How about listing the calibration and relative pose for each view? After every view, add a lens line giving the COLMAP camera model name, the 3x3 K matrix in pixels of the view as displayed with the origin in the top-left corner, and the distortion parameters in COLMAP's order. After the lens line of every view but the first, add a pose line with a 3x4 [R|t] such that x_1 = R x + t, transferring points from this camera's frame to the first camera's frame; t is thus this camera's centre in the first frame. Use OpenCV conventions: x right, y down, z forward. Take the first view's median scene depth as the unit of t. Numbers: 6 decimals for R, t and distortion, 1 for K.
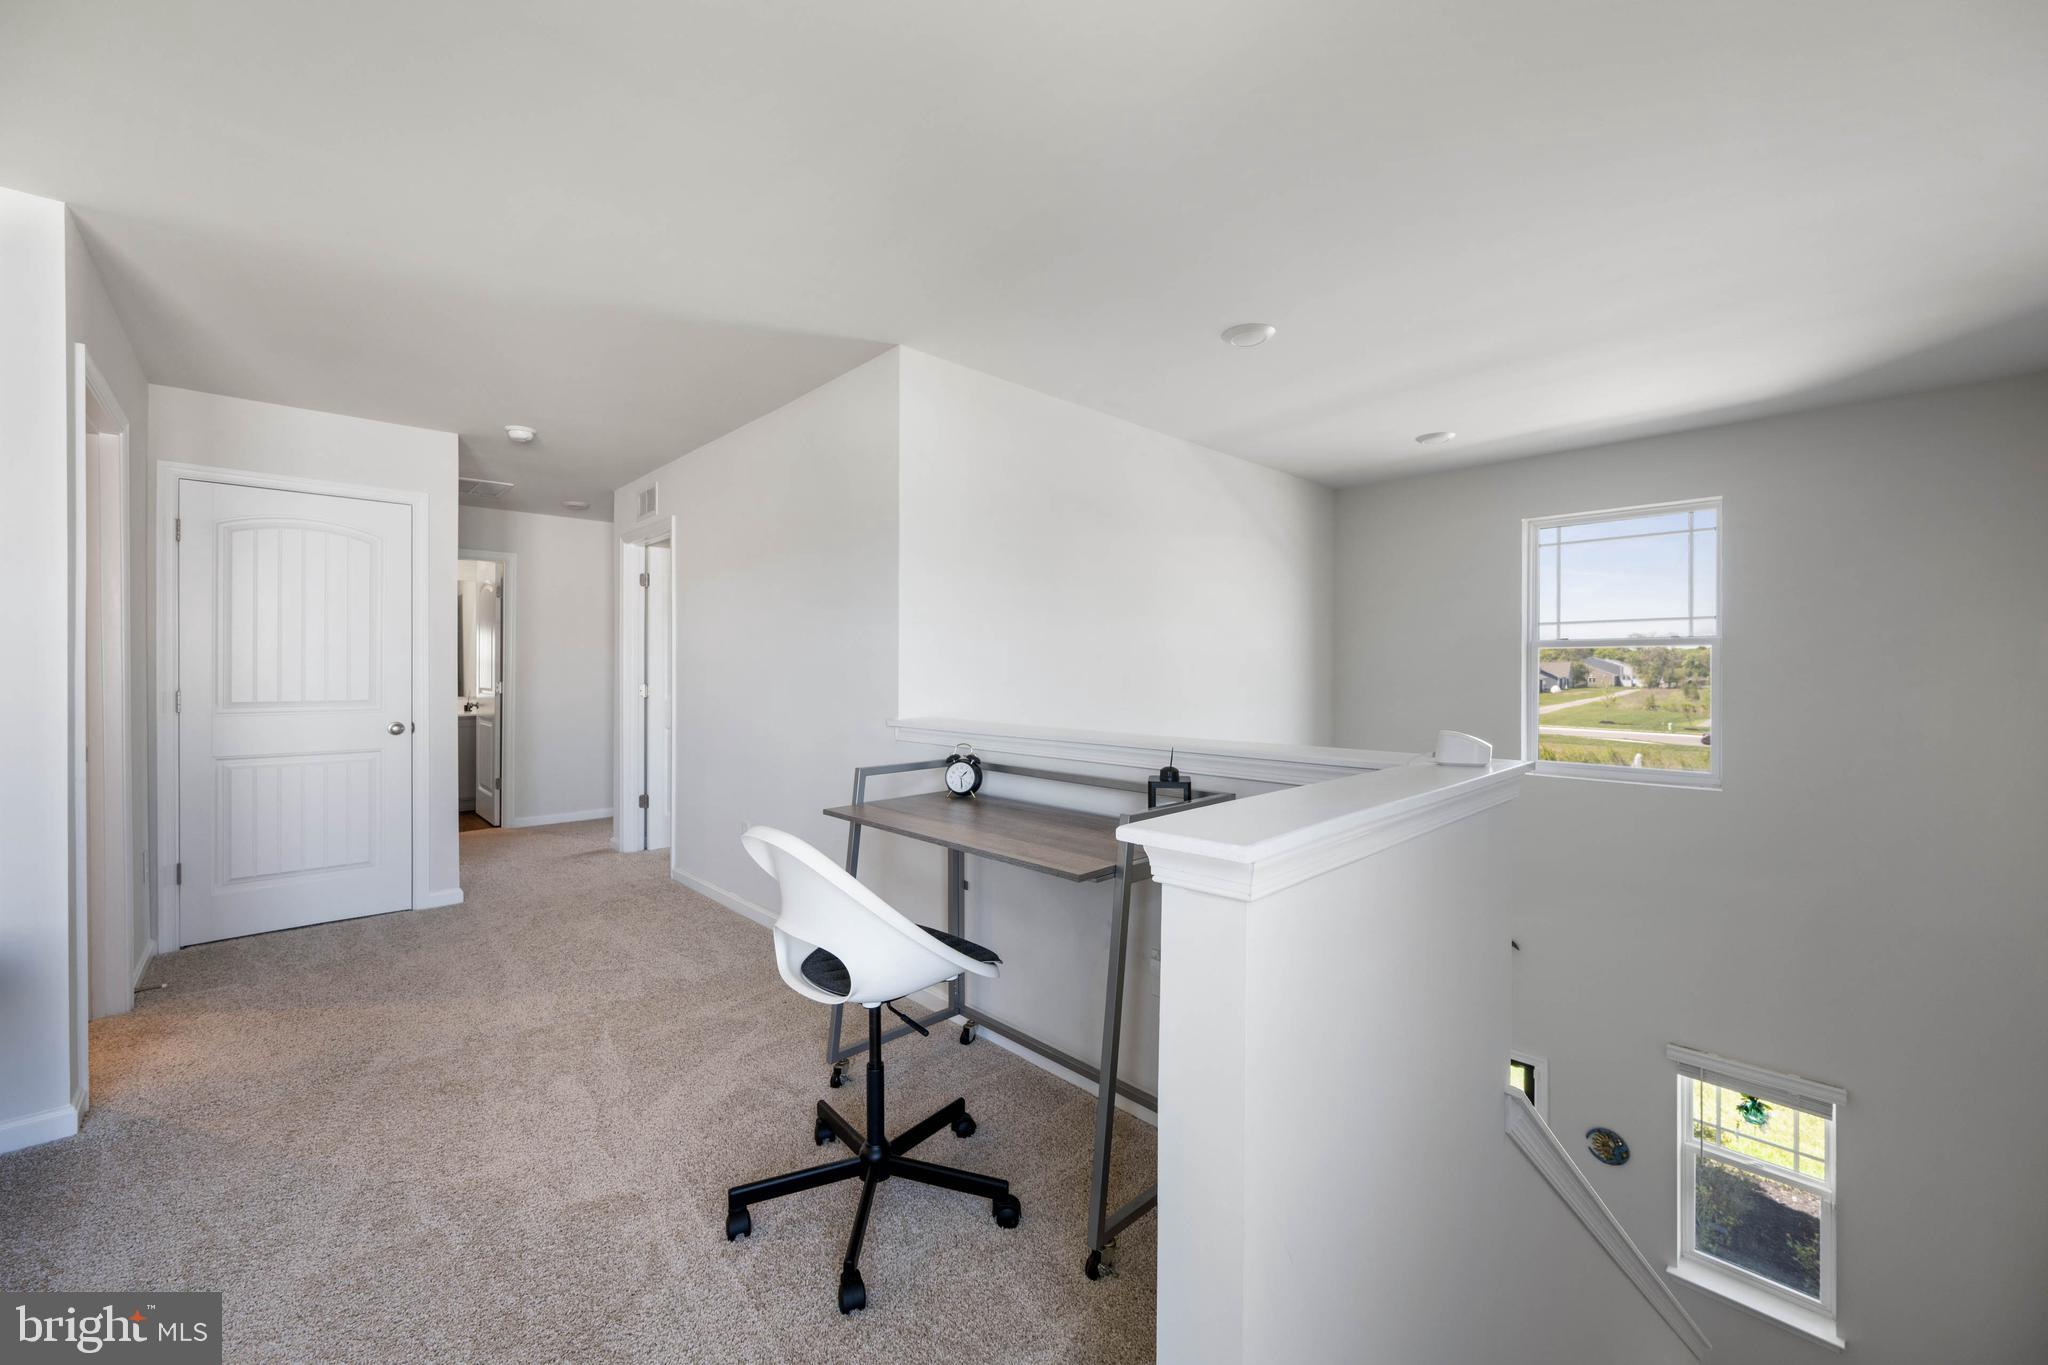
lens RADIAL K [[808.3, 0, 1041.1], [0, 808.3, 676.0], [0, 0, 1]] dist [0.001161, 0.000041]
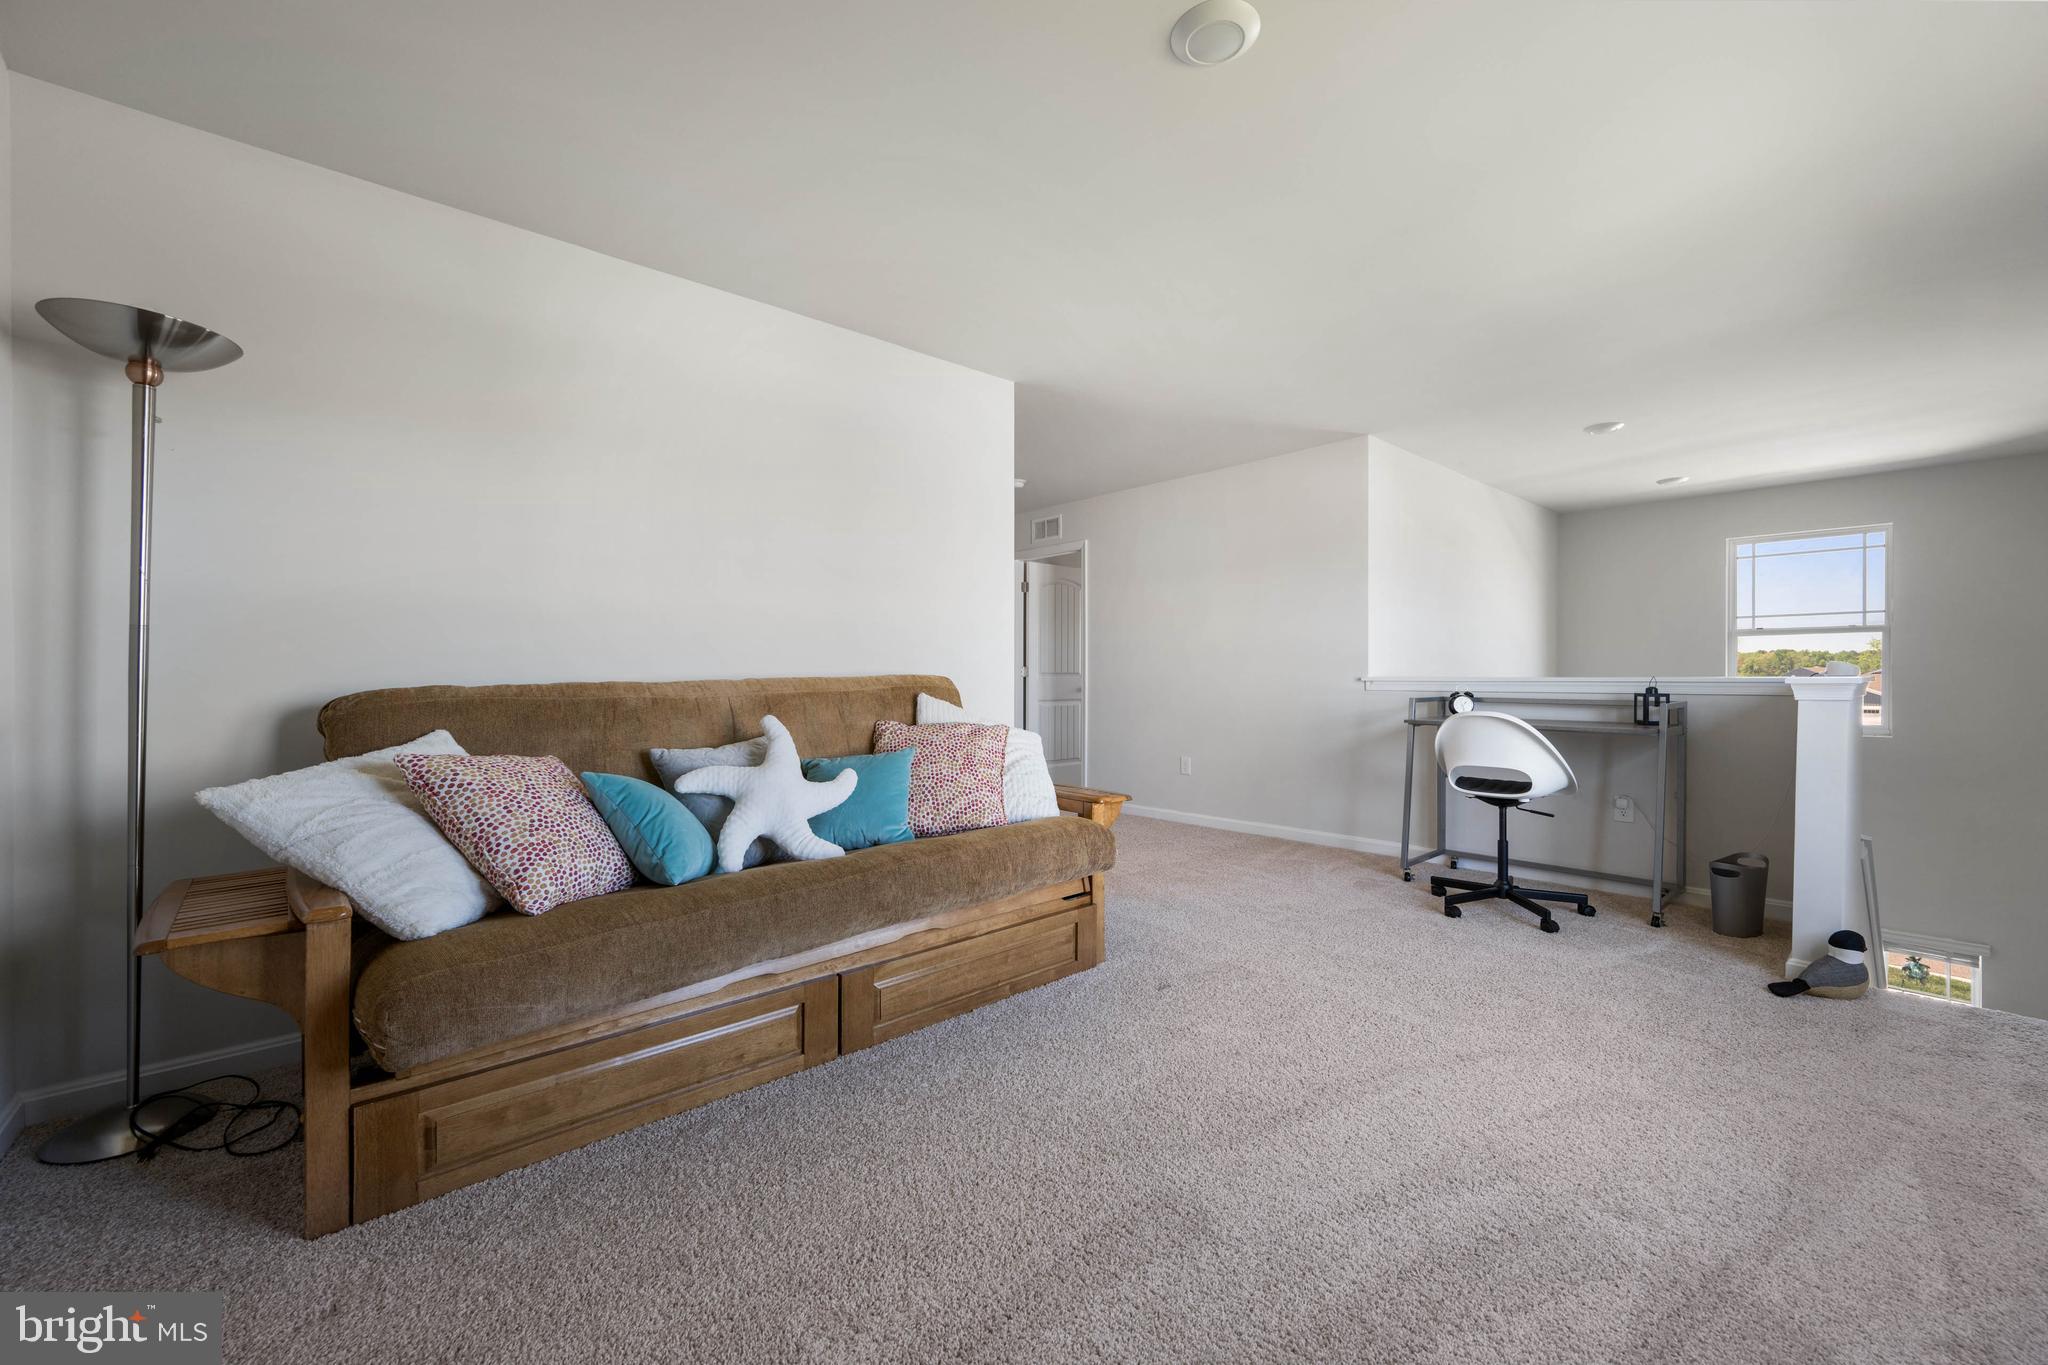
lens RADIAL K [[833.4, 0, 1021.0], [0, 833.4, 678.8], [0, 0, 1]] dist [-0.003806, -0.000244]
pose [[0.999237, -0.000143, -0.039051, -0.553668], [0.000003, 0.999994, -0.003581, 0.045683], [0.039051, 0.003578, 0.999231, -0.443828]]
